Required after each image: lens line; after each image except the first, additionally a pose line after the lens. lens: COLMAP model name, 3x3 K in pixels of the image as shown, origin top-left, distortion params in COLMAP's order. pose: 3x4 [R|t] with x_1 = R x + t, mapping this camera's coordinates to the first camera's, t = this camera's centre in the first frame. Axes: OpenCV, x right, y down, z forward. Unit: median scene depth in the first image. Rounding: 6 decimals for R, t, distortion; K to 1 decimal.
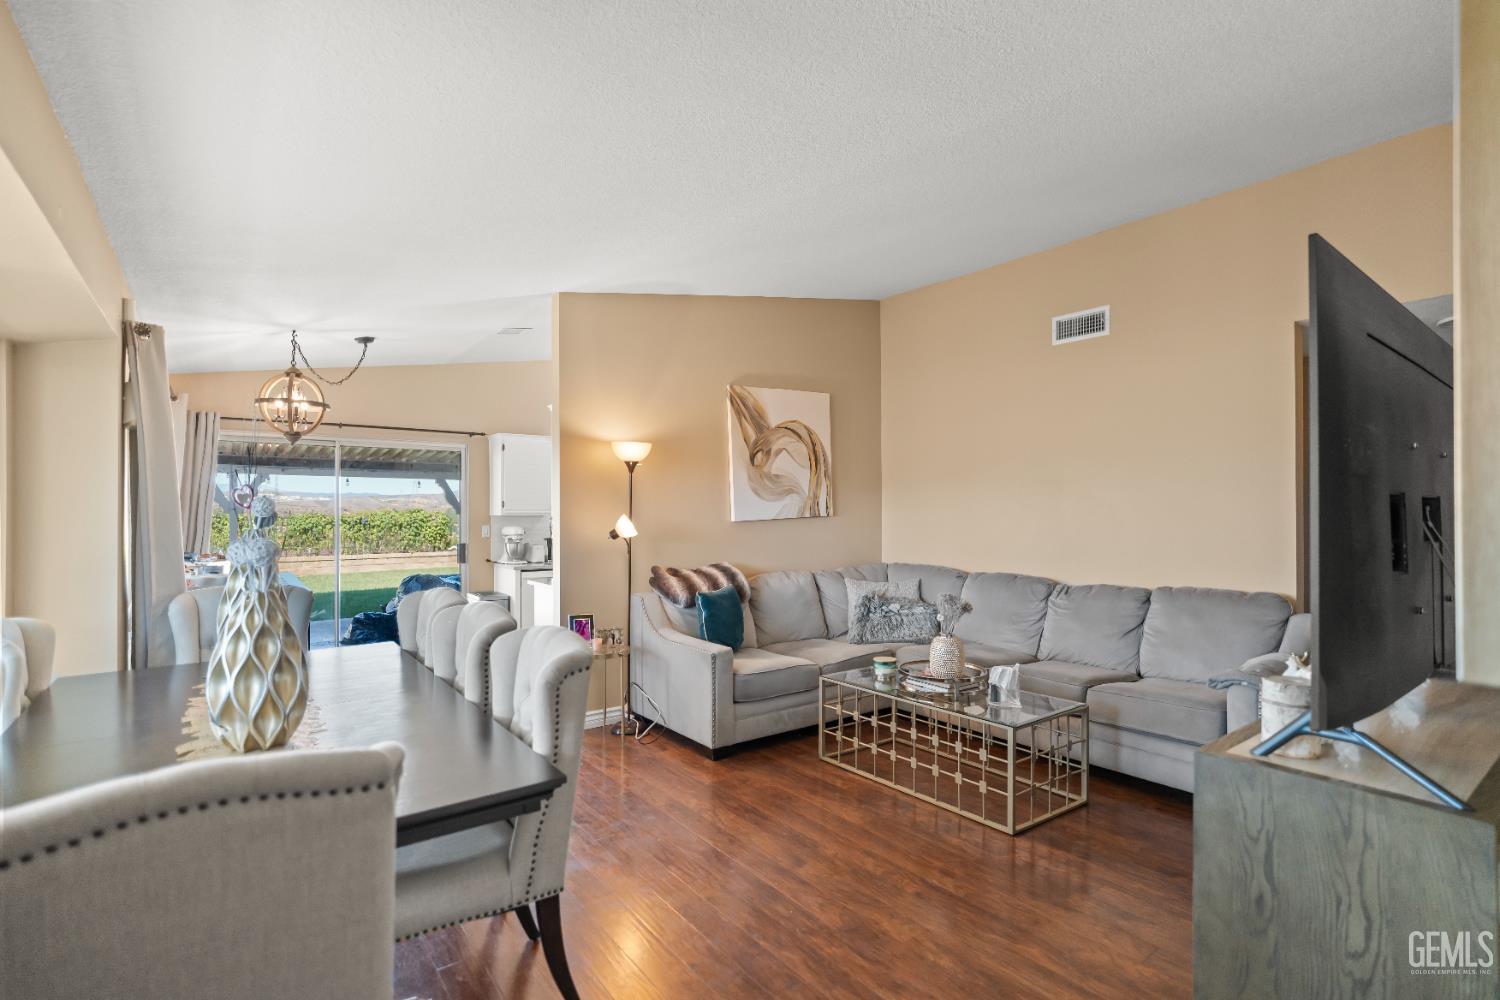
lens RADIAL K [[693.8, 0, 747.7], [0, 693.8, 511.7], [0, 0, 1]] dist [-0.010454, 0.000213]
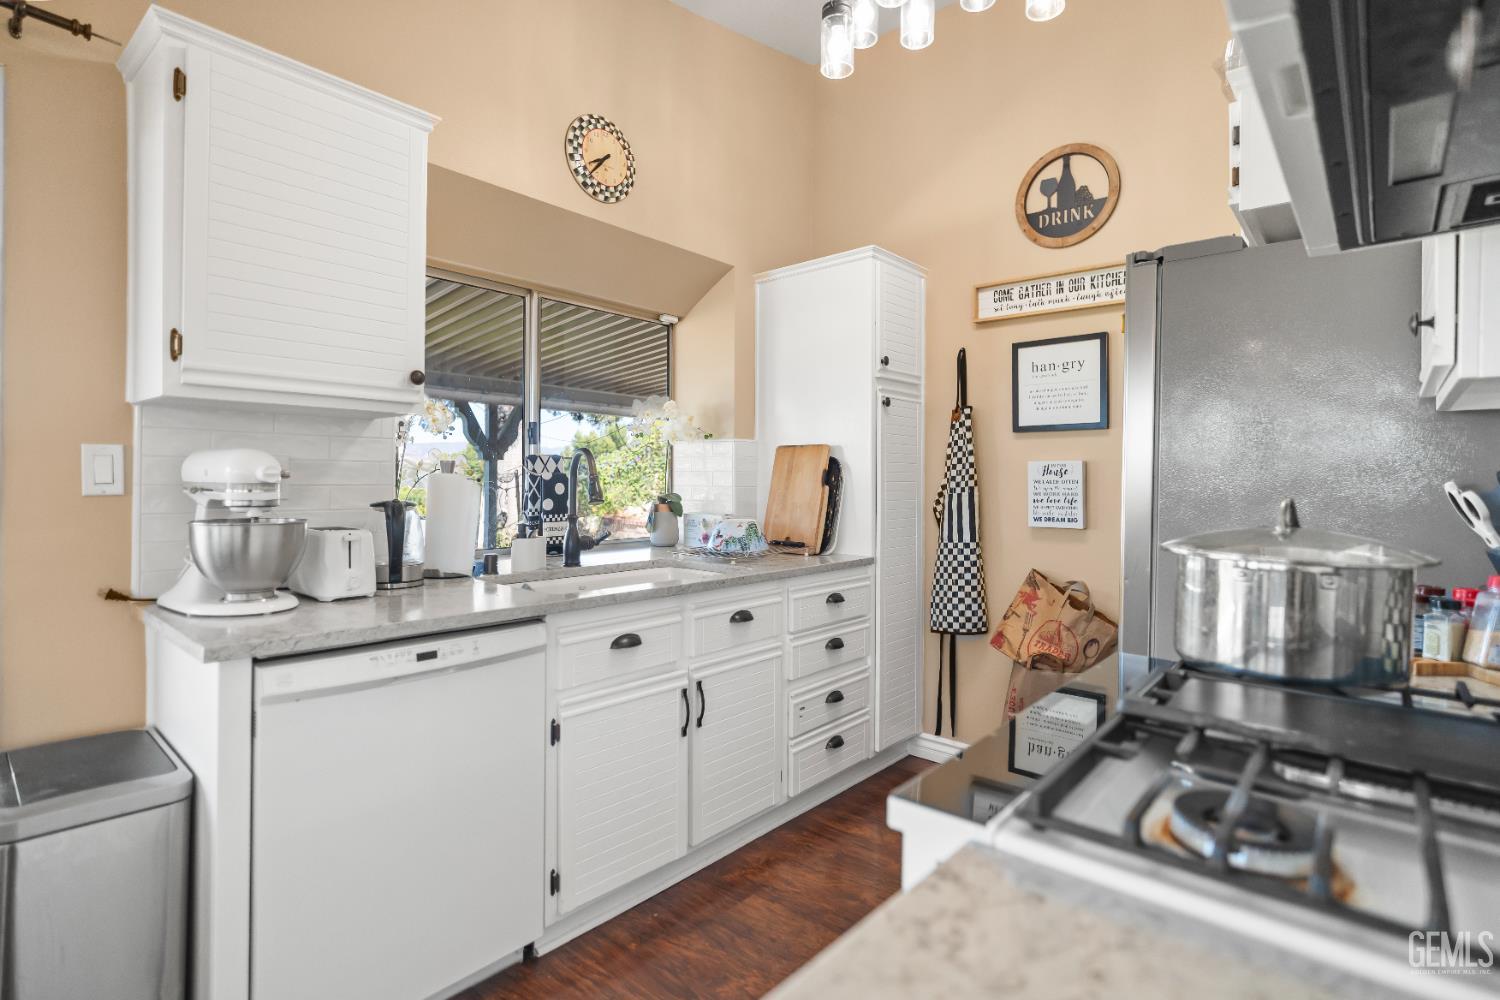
lens RADIAL K [[714.5, 0, 760.2], [0, 714.5, 485.3], [0, 0, 1]] dist [-0.005693, 0.000863]
pose [[0.977262, 0.014176, 0.211563, -0.327186], [-0.015409, 0.999873, 0.004181, 0.044827], [-0.211477, -0.007346, 0.977355, 1.104828]]
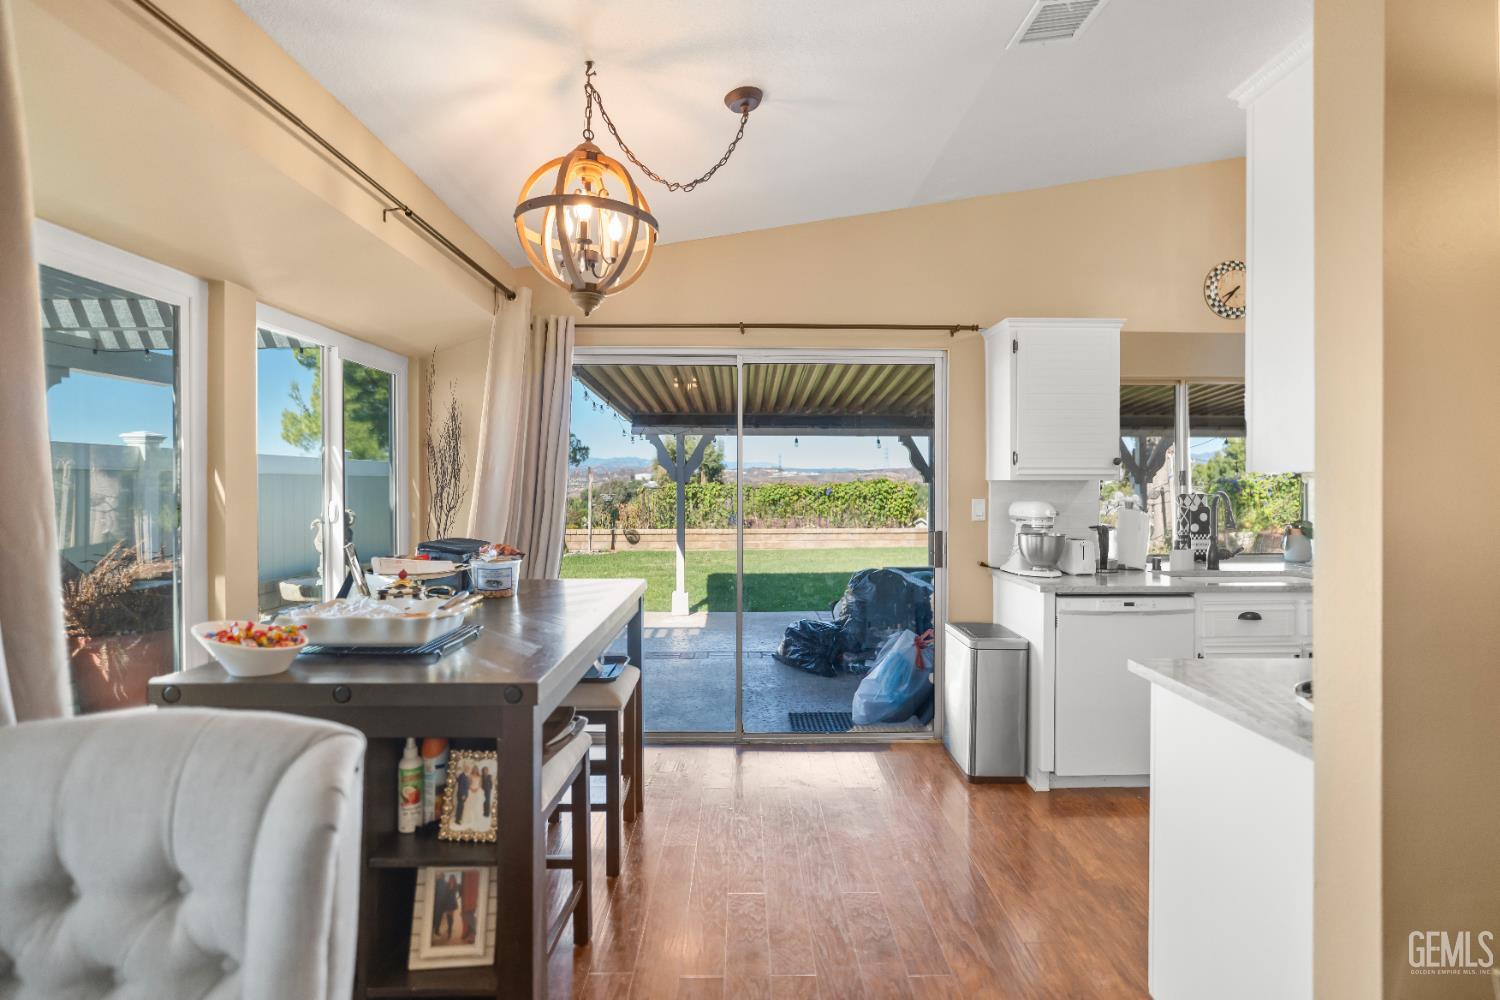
lens RADIAL K [[714.5, 0, 760.2], [0, 714.5, 485.3], [0, 0, 1]] dist [-0.005693, 0.000863]
pose [[0.812150, 0.002918, -0.583441, -0.295865], [-0.002845, 0.999995, 0.001042, 0.014236], [0.583441, 0.000813, 0.812155, 0.692777]]
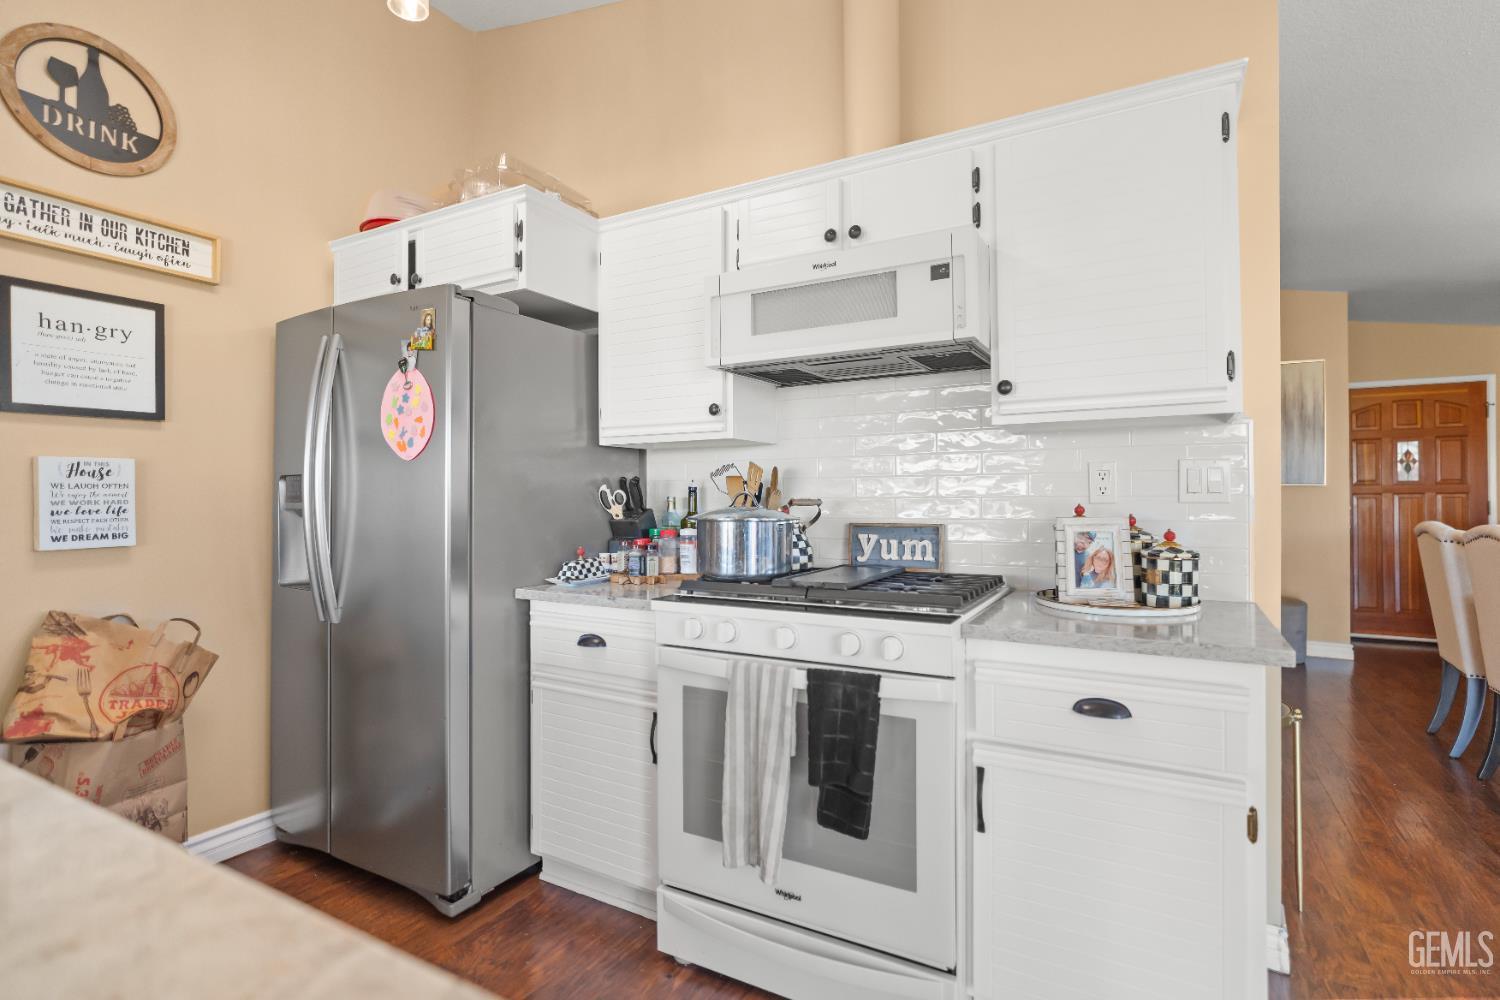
lens RADIAL K [[714.5, 0, 760.2], [0, 714.5, 485.3], [0, 0, 1]] dist [-0.005693, 0.000863]
pose [[-0.409351, 0.017816, 0.912203, -0.512799], [0.006237, 0.999841, -0.016729, 0.049926], [-0.912356, -0.001159, -0.409397, 1.413067]]
